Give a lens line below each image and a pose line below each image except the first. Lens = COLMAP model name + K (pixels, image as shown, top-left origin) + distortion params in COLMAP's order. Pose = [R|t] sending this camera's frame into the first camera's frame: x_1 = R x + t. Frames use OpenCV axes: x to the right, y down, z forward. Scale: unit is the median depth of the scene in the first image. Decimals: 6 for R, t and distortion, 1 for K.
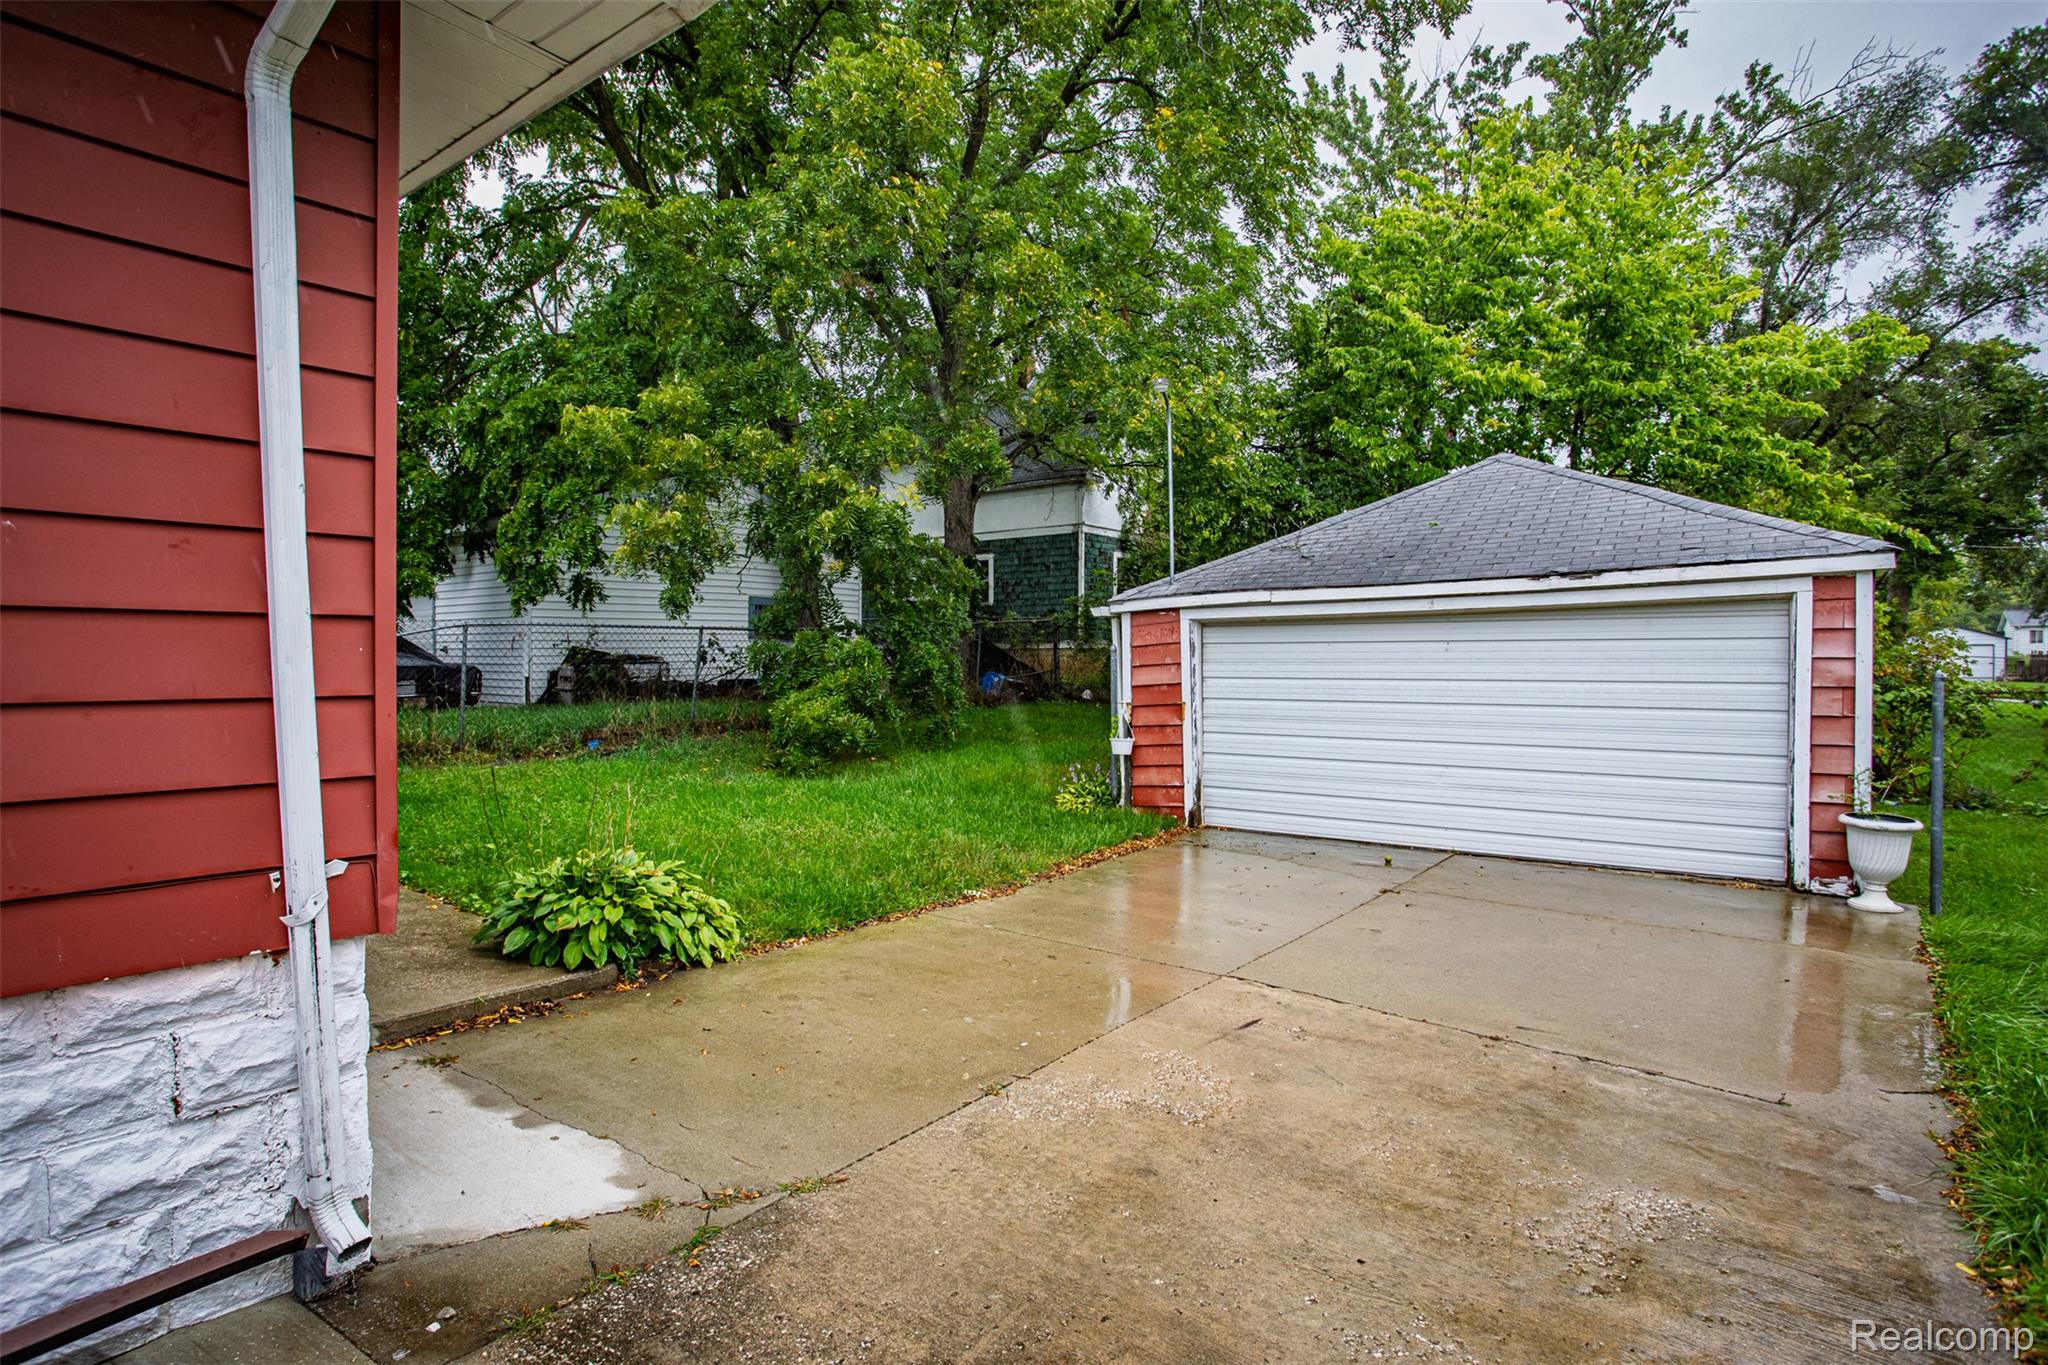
lens RADIAL K [[1094.1, 0, 1042.6], [0, 1094.1, 687.6], [0, 0, 1]] dist [-0.030895, 0.002658]
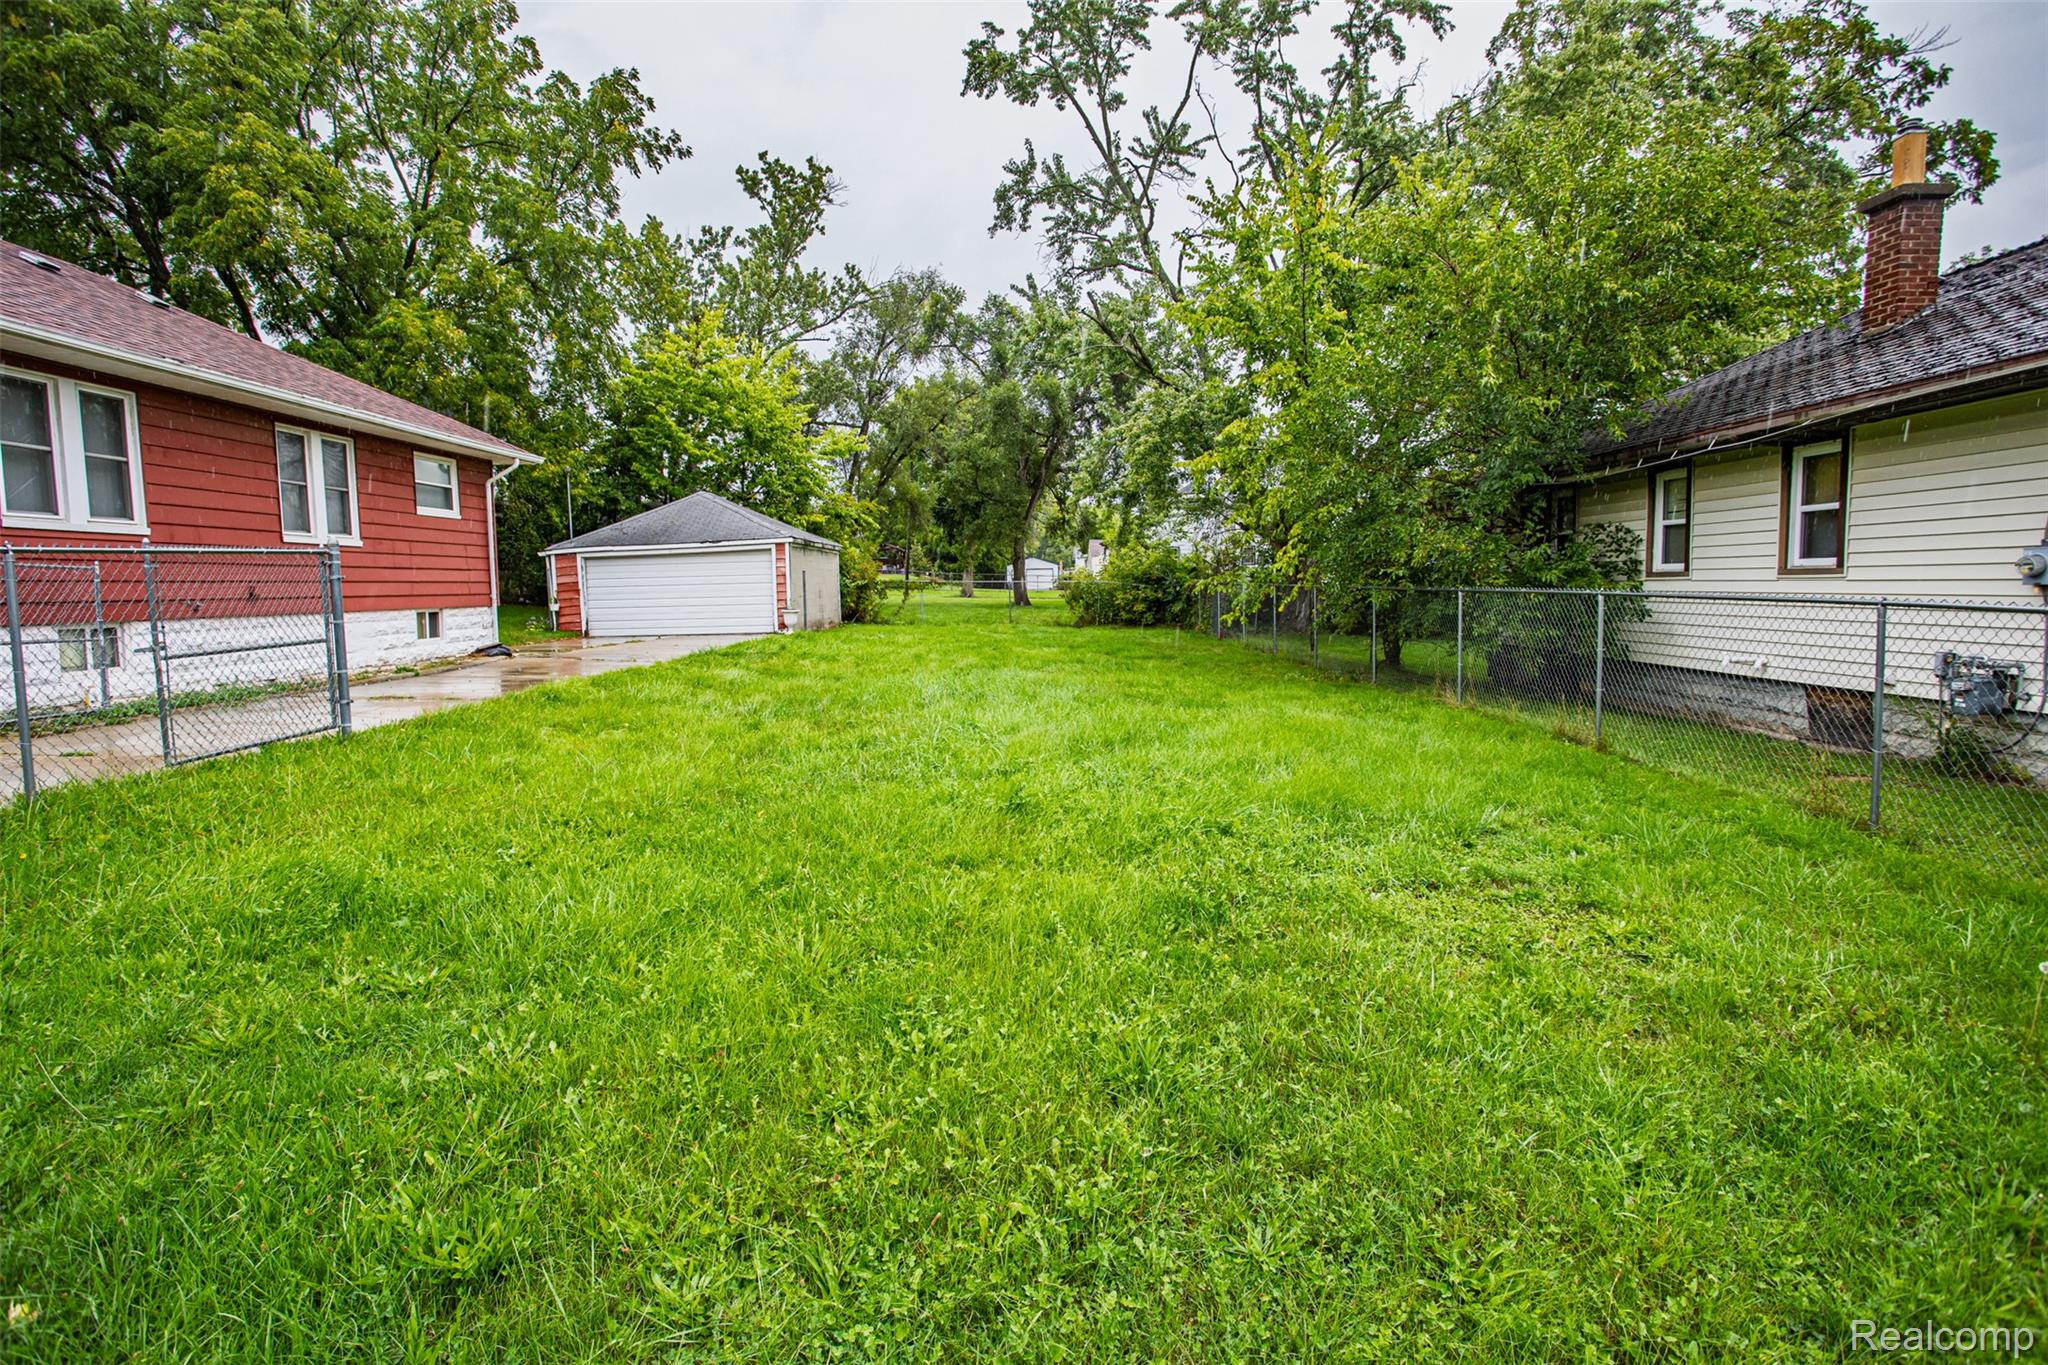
lens RADIAL K [[998.7, 0, 1004.5], [0, 998.7, 673.5], [0, 0, 1]] dist [-0.054220, 0.006075]
pose [[0.818072, -0.068275, 0.571048, -0.361659], [0.034543, 0.996969, 0.069713, 0.076442], [-0.574077, -0.037305, 0.817951, -1.351735]]
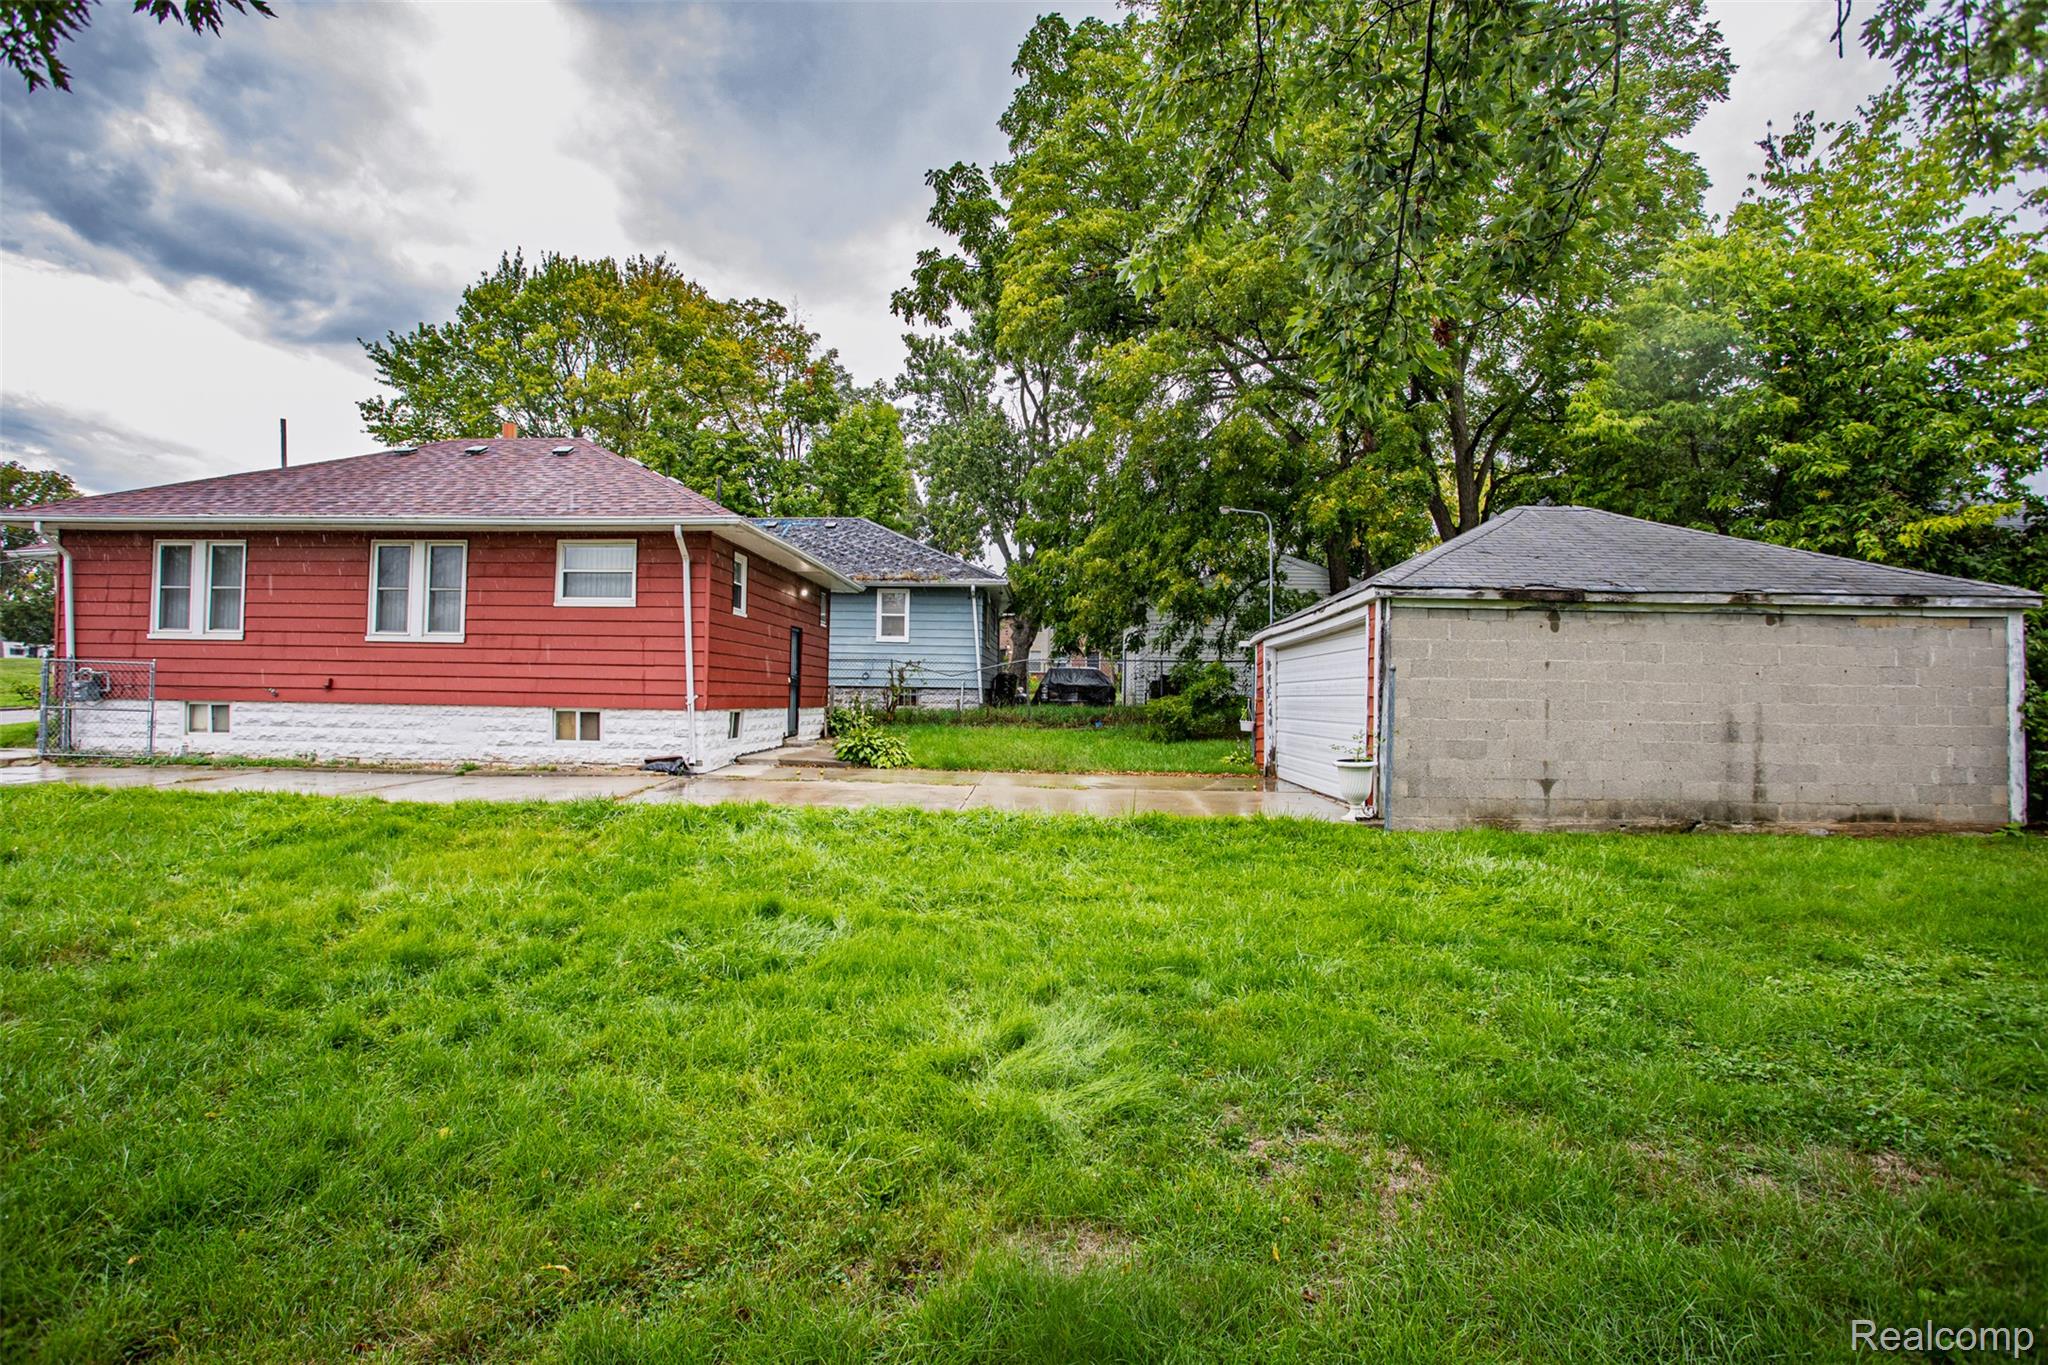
lens RADIAL K [[981.1, 0, 995.7], [0, 981.1, 693.5], [0, 0, 1]] dist [-0.054613, 0.015705]
pose [[0.574581, -0.003441, -0.818441, 0.976443], [-0.036025, 0.998916, -0.029490, 0.054720], [0.817655, 0.046429, 0.573834, -0.151287]]
